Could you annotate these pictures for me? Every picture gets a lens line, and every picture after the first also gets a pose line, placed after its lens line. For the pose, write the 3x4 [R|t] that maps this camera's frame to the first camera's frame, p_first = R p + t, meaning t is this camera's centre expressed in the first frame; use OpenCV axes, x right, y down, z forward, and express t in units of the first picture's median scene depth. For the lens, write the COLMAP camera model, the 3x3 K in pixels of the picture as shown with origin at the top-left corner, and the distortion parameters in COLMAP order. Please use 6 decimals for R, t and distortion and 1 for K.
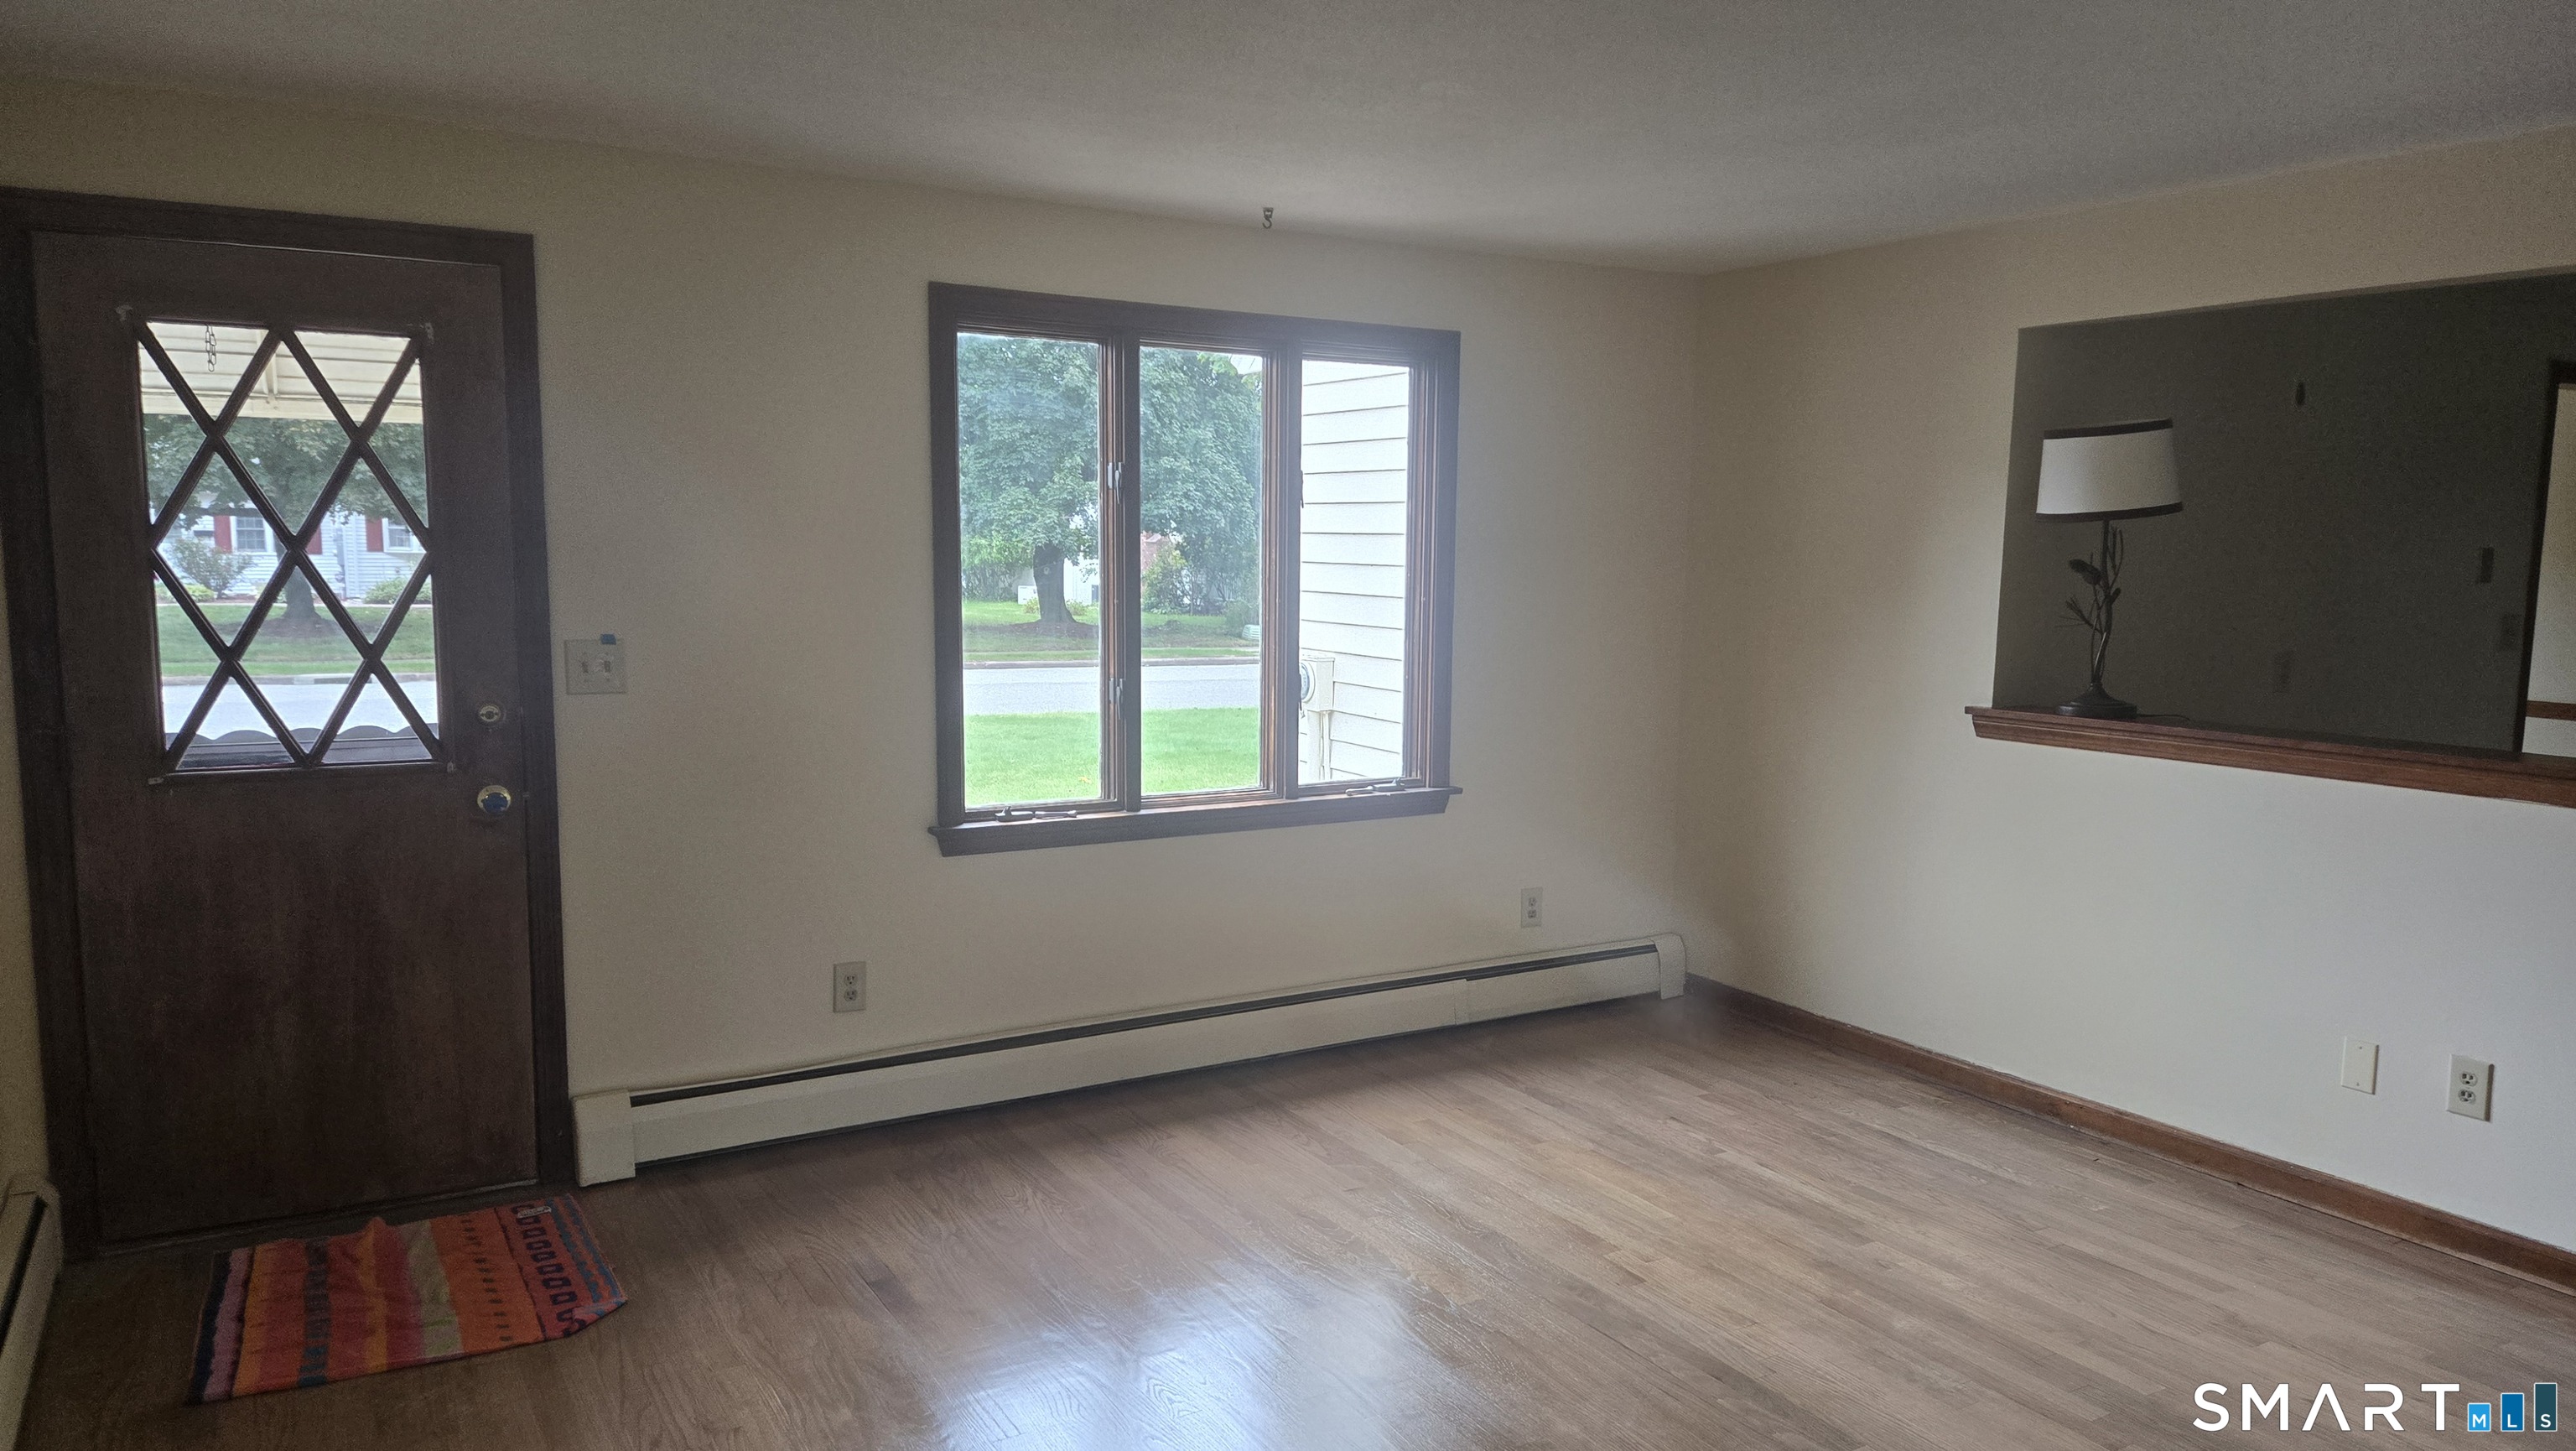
lens RADIAL K [[1730.4, 0, 1288.0], [0, 1730.4, 725.5], [0, 0, 1]] dist [0.083553, -0.078094]
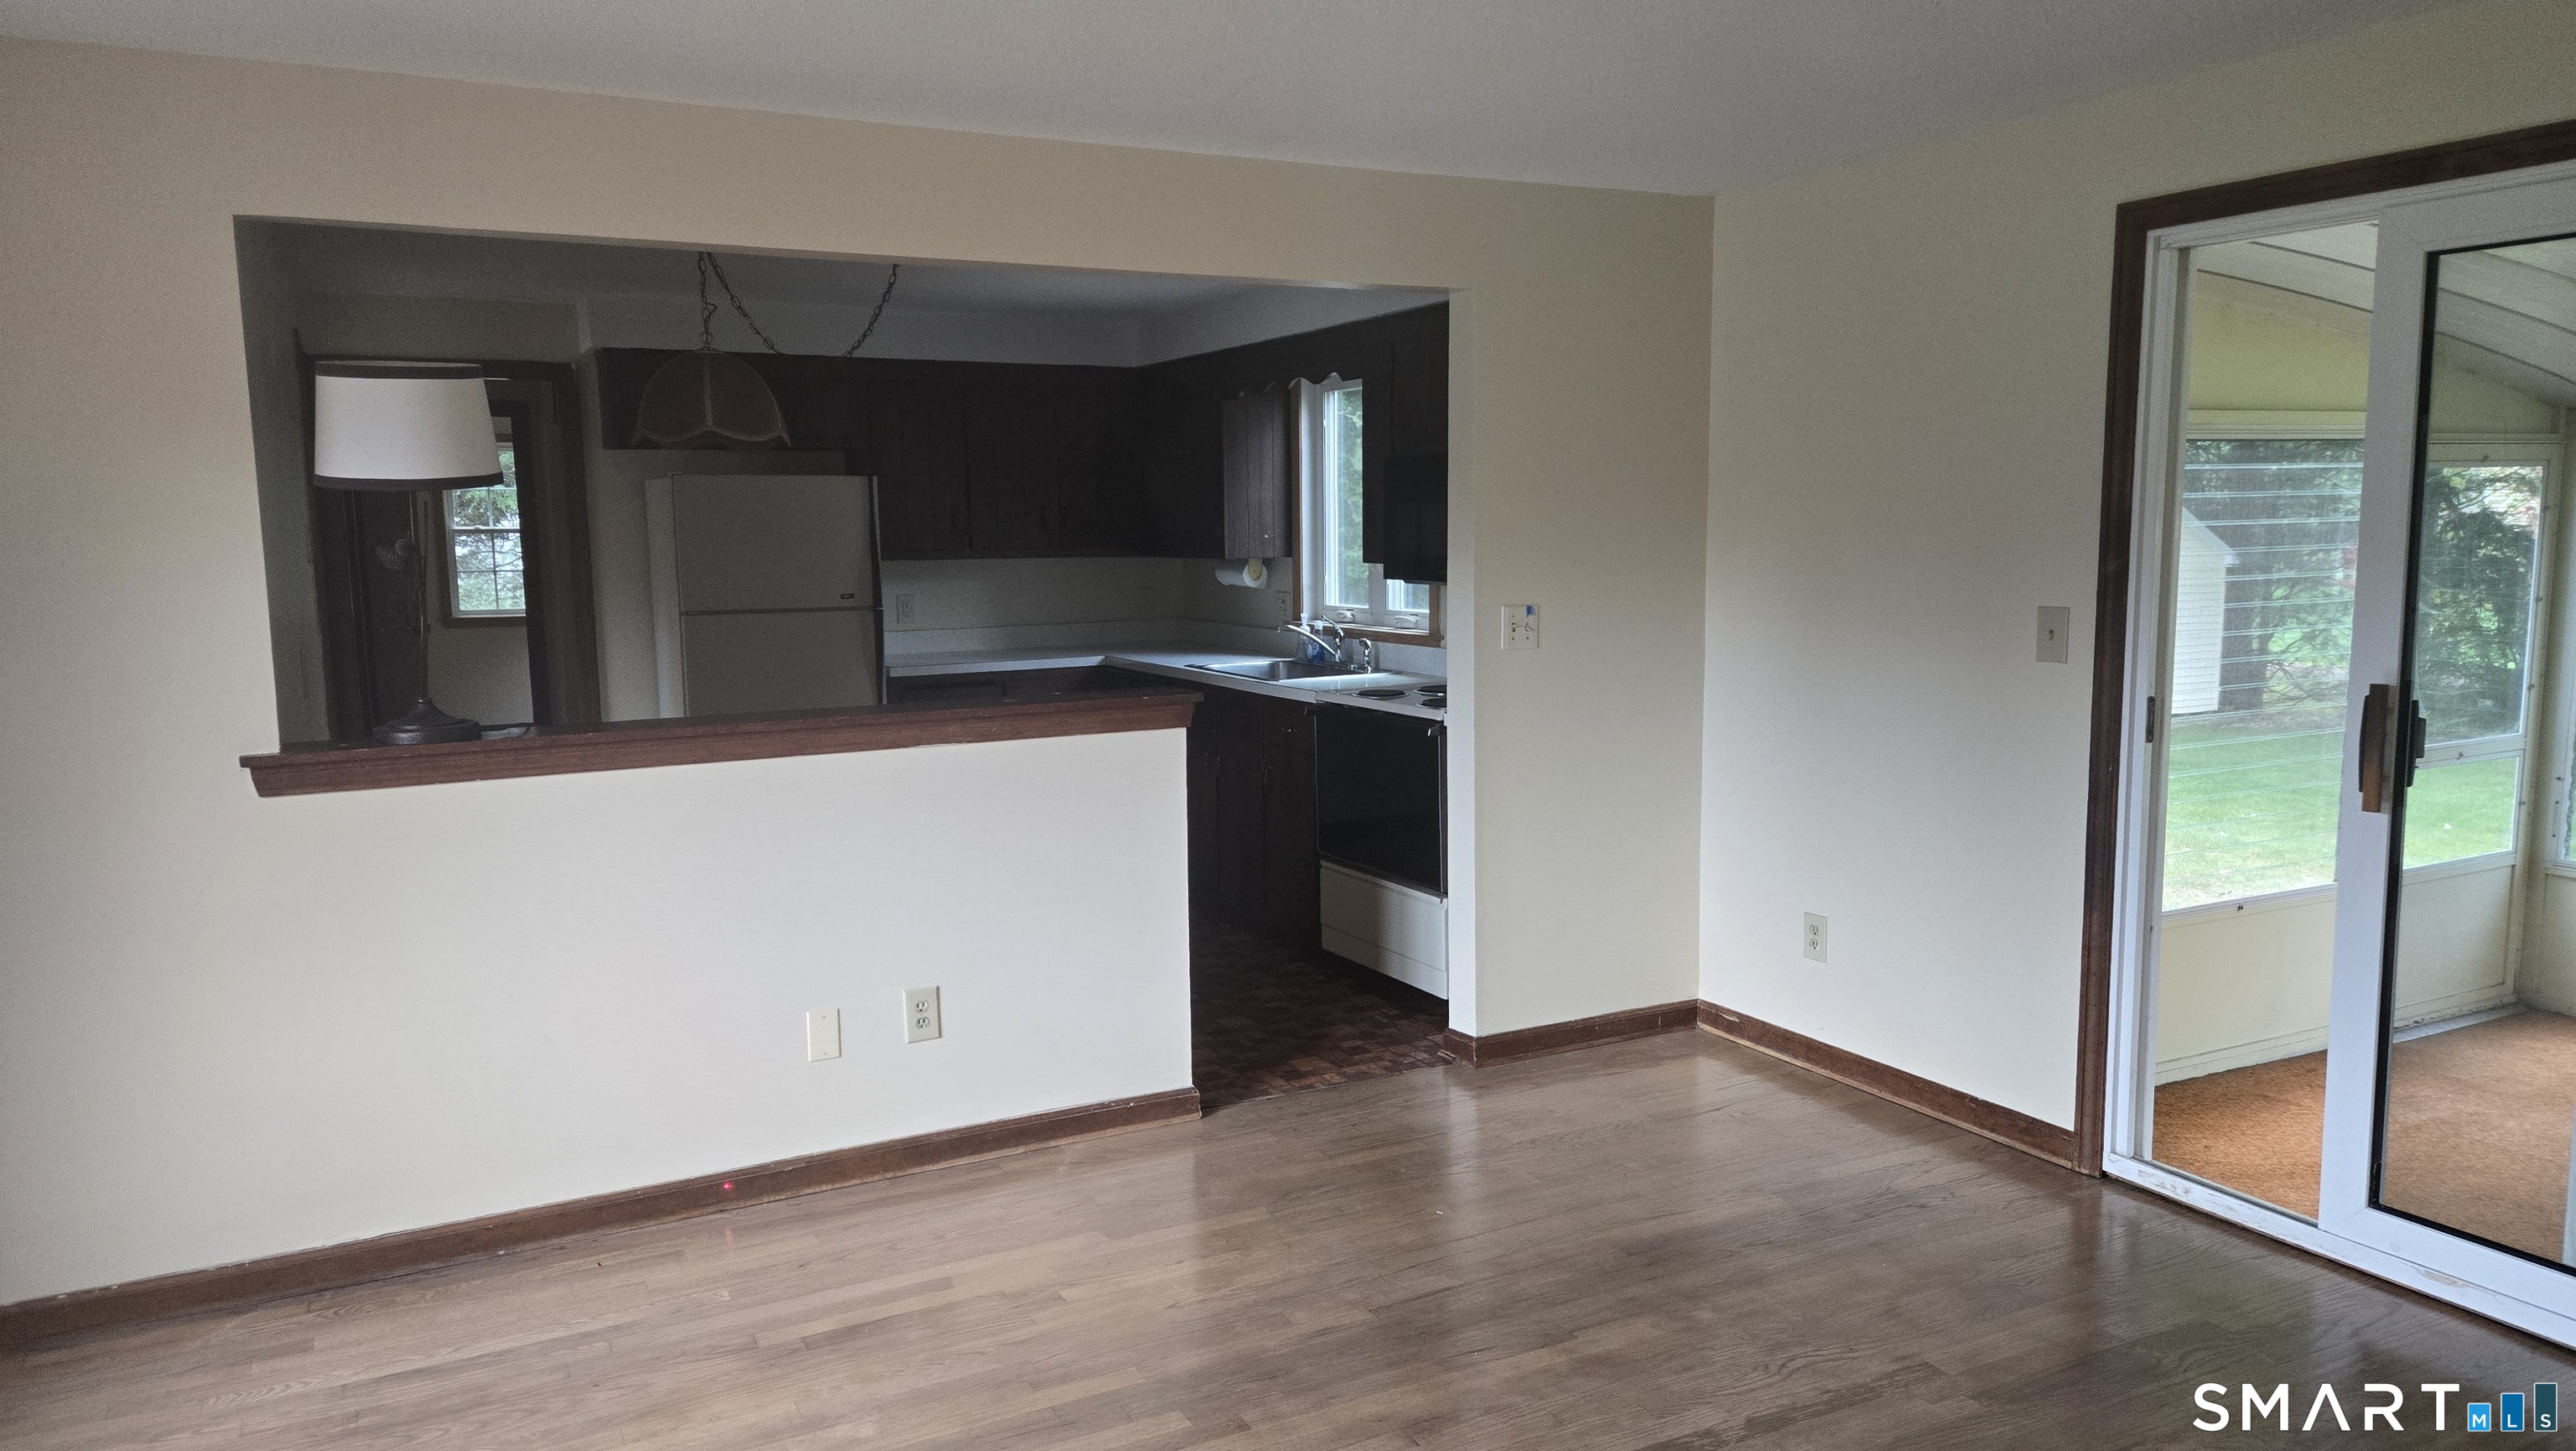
lens RADIAL K [[1707.5, 0, 1274.4], [0, 1707.5, 732.8], [0, 0, 1]] dist [0.095988, -0.091349]
pose [[0.064109, -0.132400, 0.989121, -0.294630], [0.127495, 0.984124, 0.123468, -0.059075], [-0.989765, 0.118192, 0.079972, 0.592370]]
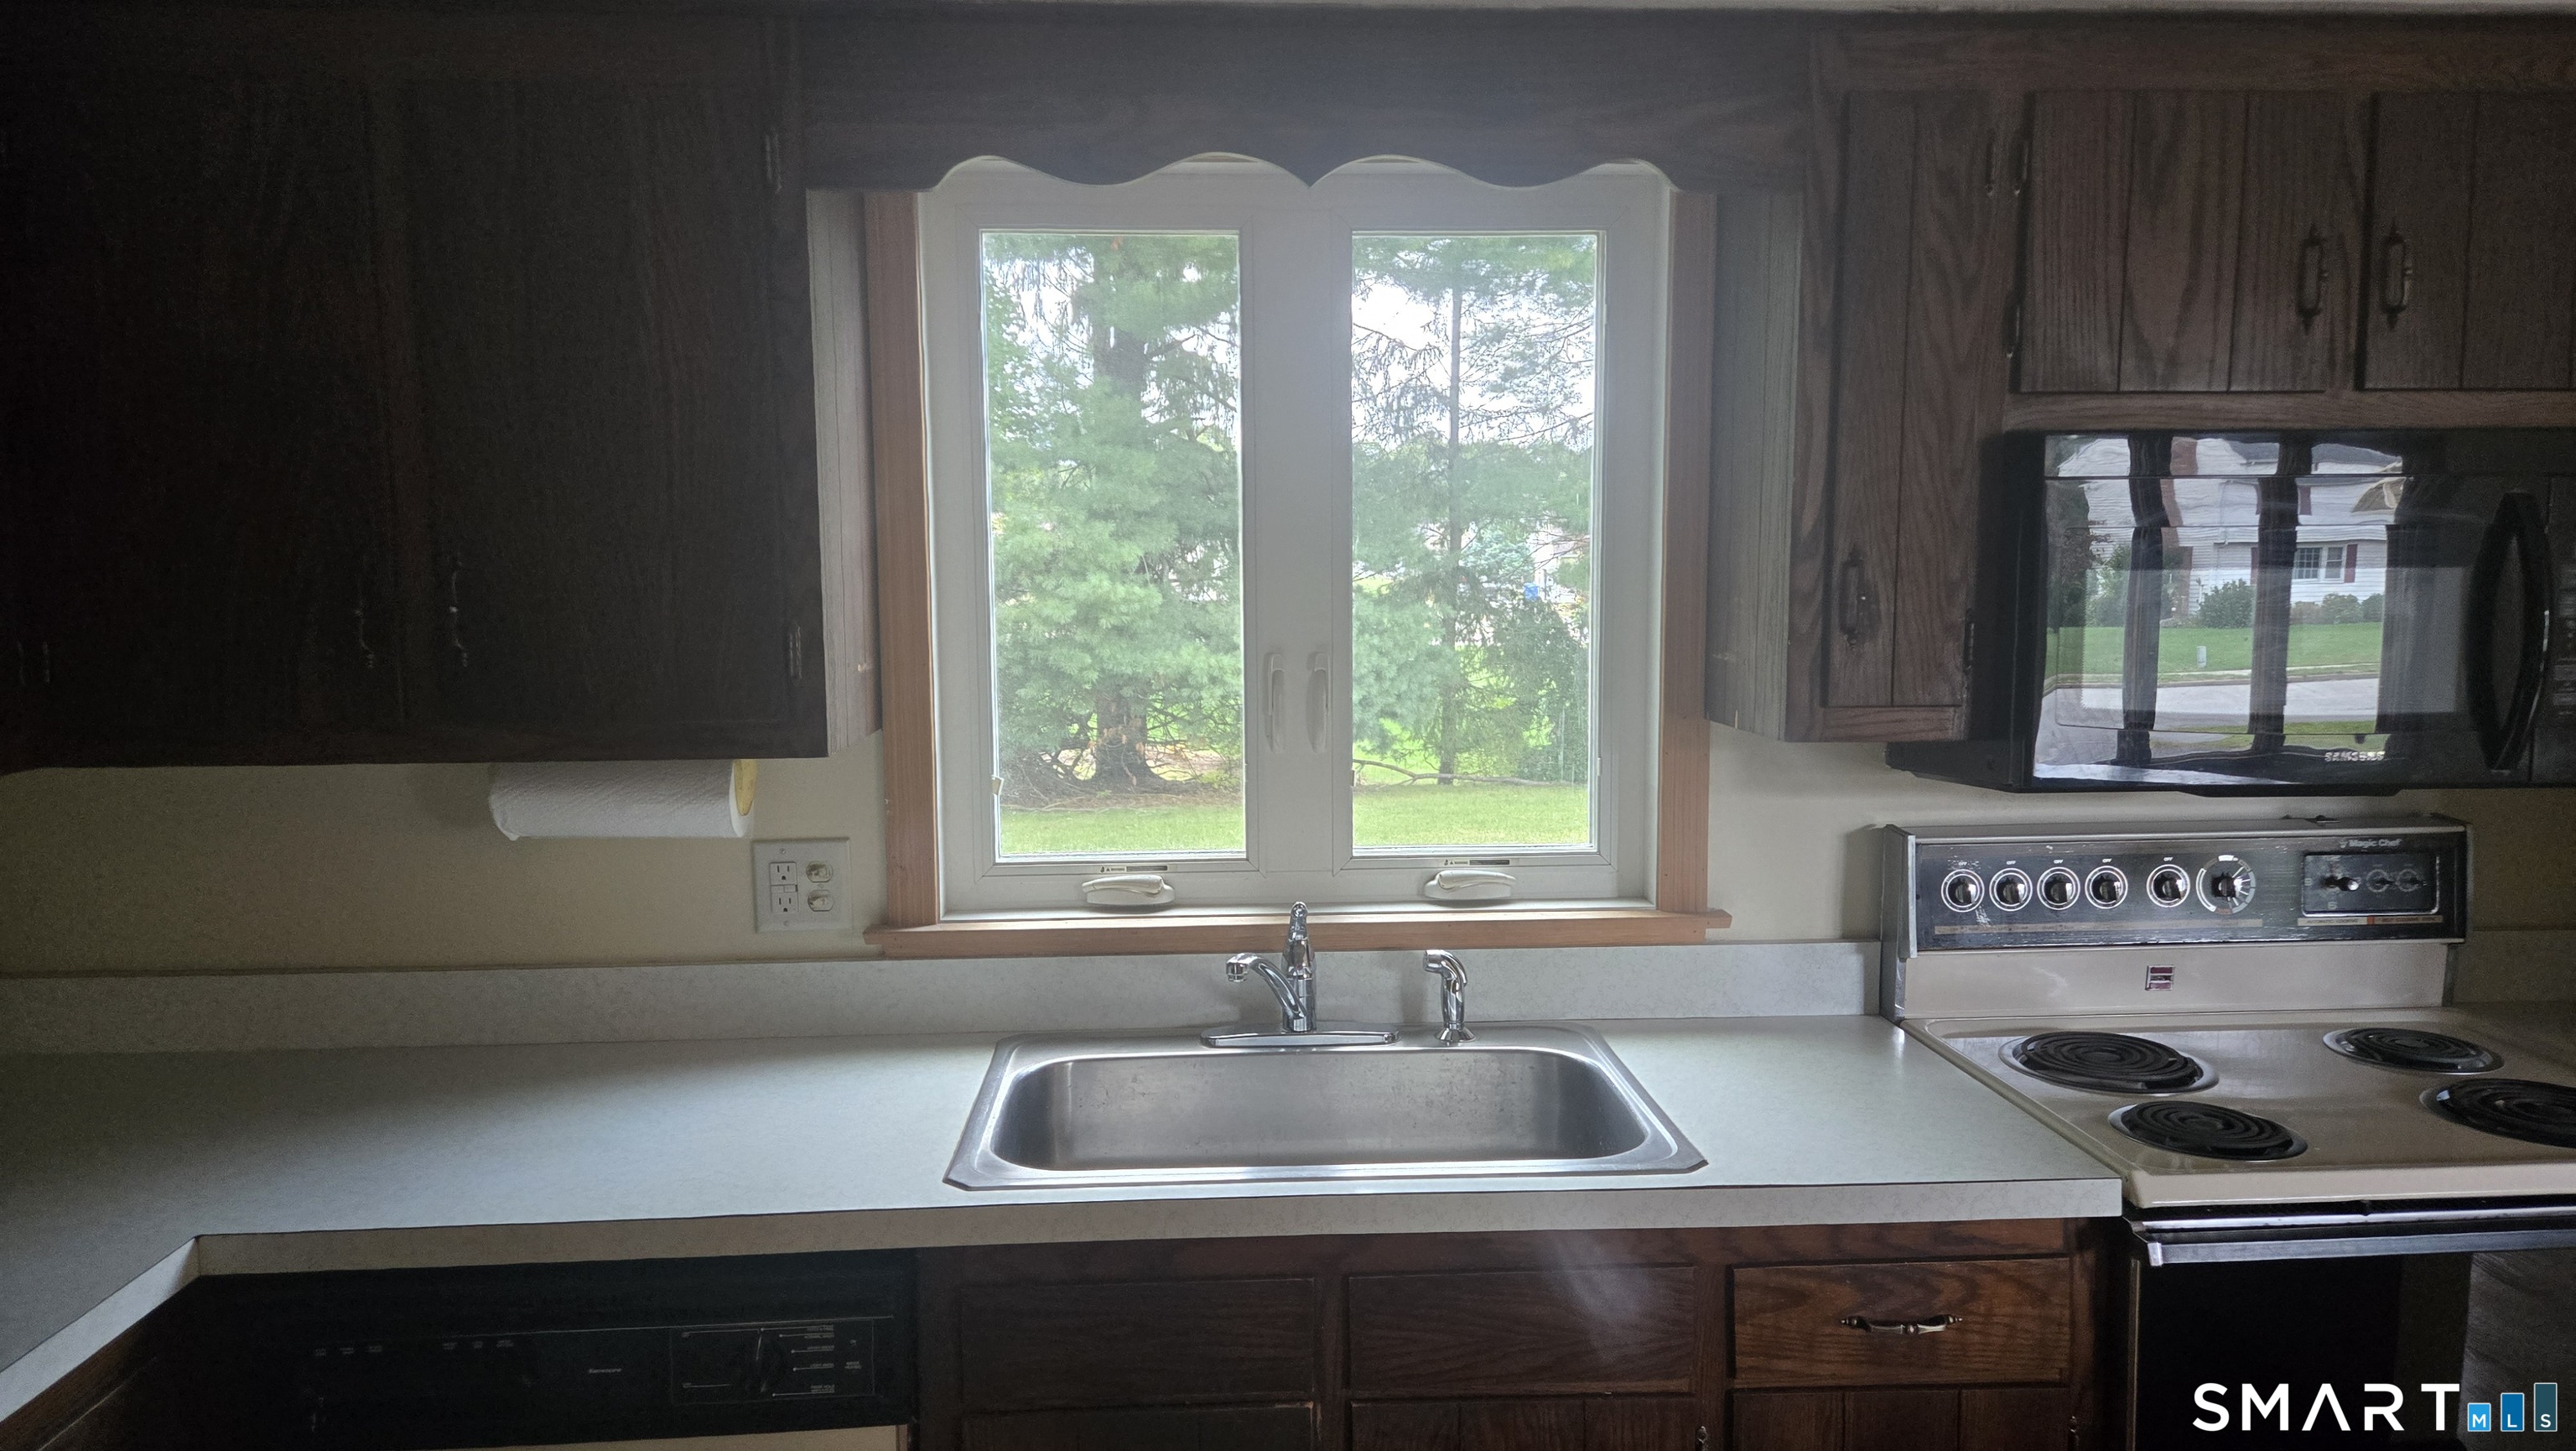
lens RADIAL K [[1743.3, 0, 1288.0], [0, 1743.3, 725.5], [0, 0, 1]] dist [0.039322, -0.000447]
pose [[-0.889751, -0.051199, 0.453566, 0.953037], [0.048930, 0.977265, 0.206300, -0.121753], [-0.453816, 0.205749, -0.867017, 1.070046]]
